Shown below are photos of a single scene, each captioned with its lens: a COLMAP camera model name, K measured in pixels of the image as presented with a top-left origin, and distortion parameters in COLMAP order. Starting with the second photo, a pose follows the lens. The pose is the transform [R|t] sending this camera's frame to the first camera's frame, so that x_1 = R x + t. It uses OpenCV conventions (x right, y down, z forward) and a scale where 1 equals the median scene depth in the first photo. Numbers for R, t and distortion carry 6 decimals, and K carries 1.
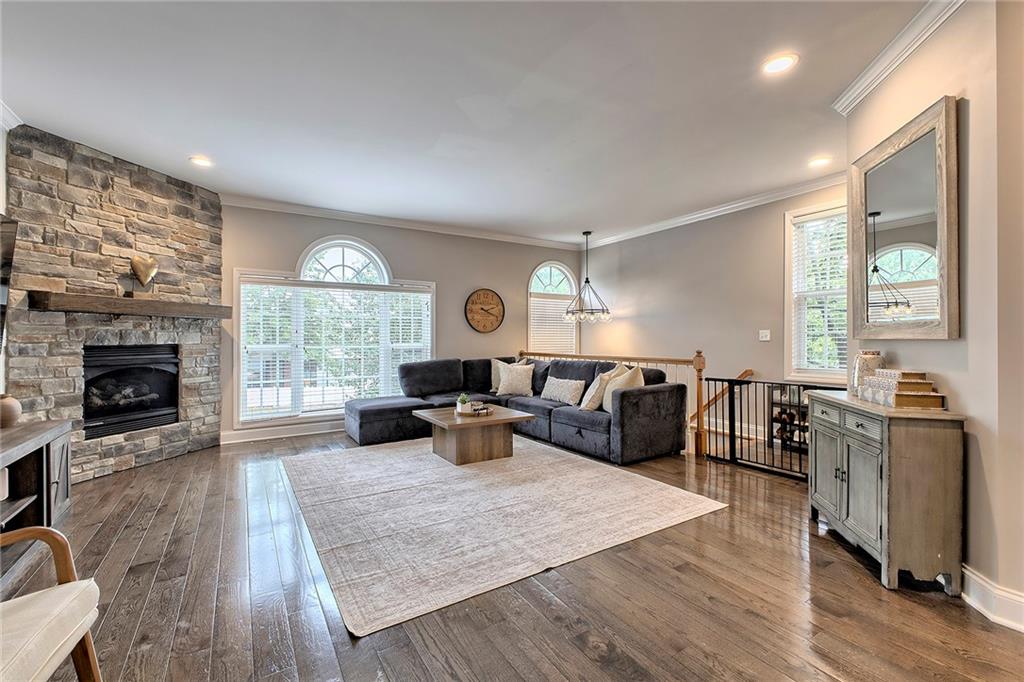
lens RADIAL K [[440.3, 0, 513.3], [0, 440.3, 337.6], [0, 0, 1]] dist [0.017443, -0.005318]
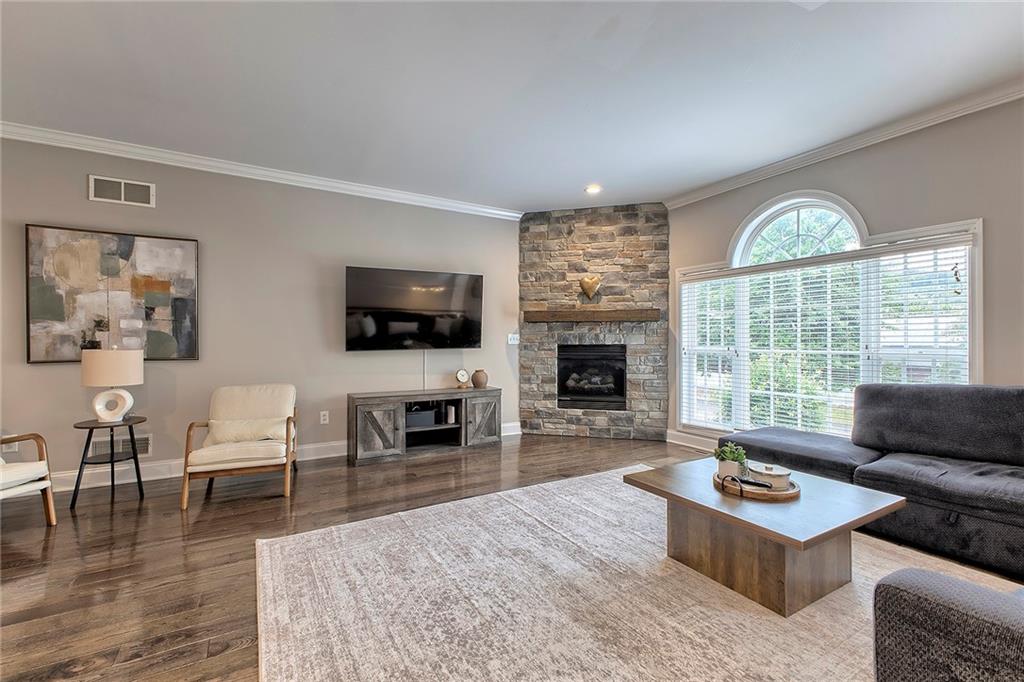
lens RADIAL K [[440.3, 0, 513.3], [0, 440.3, 337.6], [0, 0, 1]] dist [0.017443, -0.005318]
pose [[-0.025486, -0.003554, -0.999669, 0.462074], [0.002862, 0.999989, -0.003628, 0.000104], [0.999671, -0.002953, -0.025476, 0.797570]]
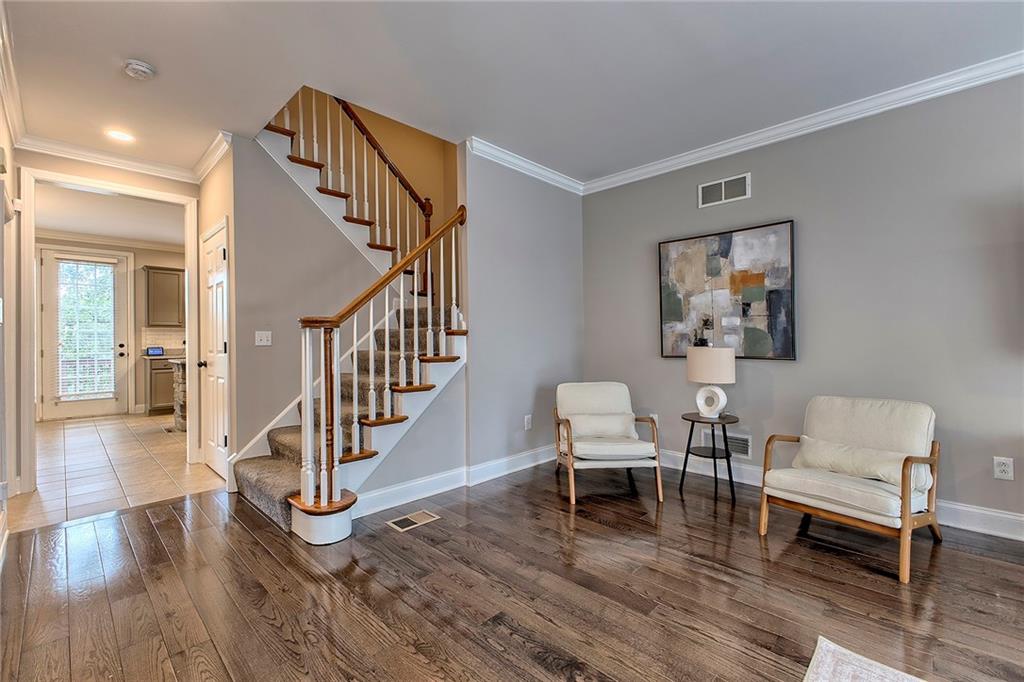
lens RADIAL K [[440.3, 0, 513.3], [0, 440.3, 337.6], [0, 0, 1]] dist [0.017443, -0.005318]
pose [[-0.970211, 0.009618, -0.242071, 0.225312], [0.011522, 0.999913, -0.006452, 0.000235], [0.241988, -0.009049, -0.970237, 0.758698]]
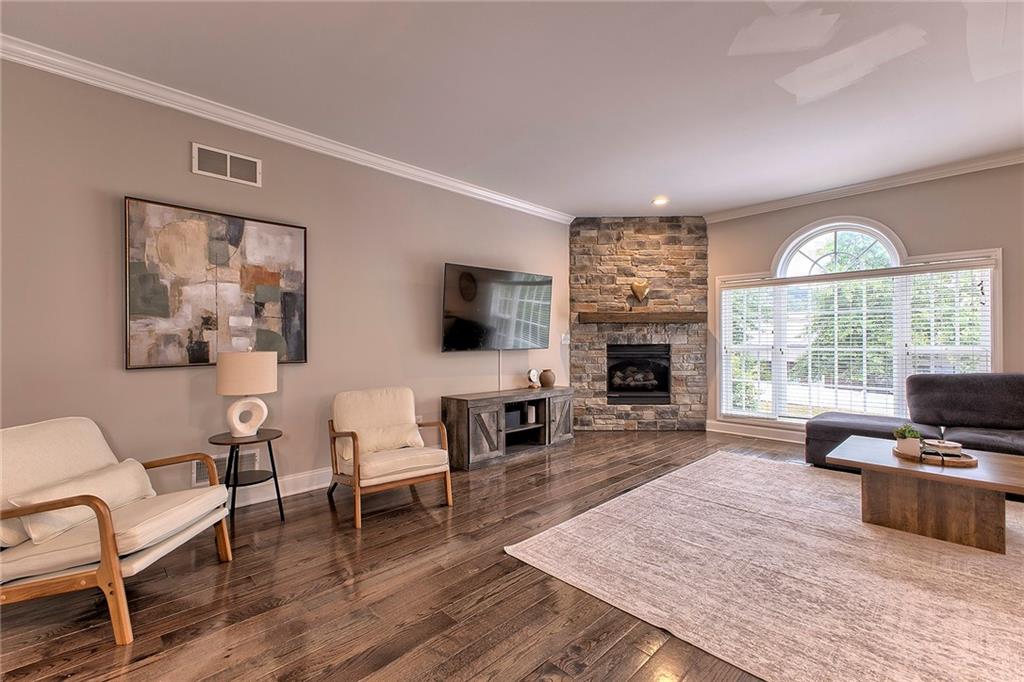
lens RADIAL K [[440.3, 0, 513.3], [0, 440.3, 337.6], [0, 0, 1]] dist [0.017443, -0.005318]
pose [[0.216549, -0.004956, -0.976259, 0.433919], [0.003986, 0.999983, -0.004192, -0.000176], [0.976264, -0.002983, 0.216565, 0.304683]]
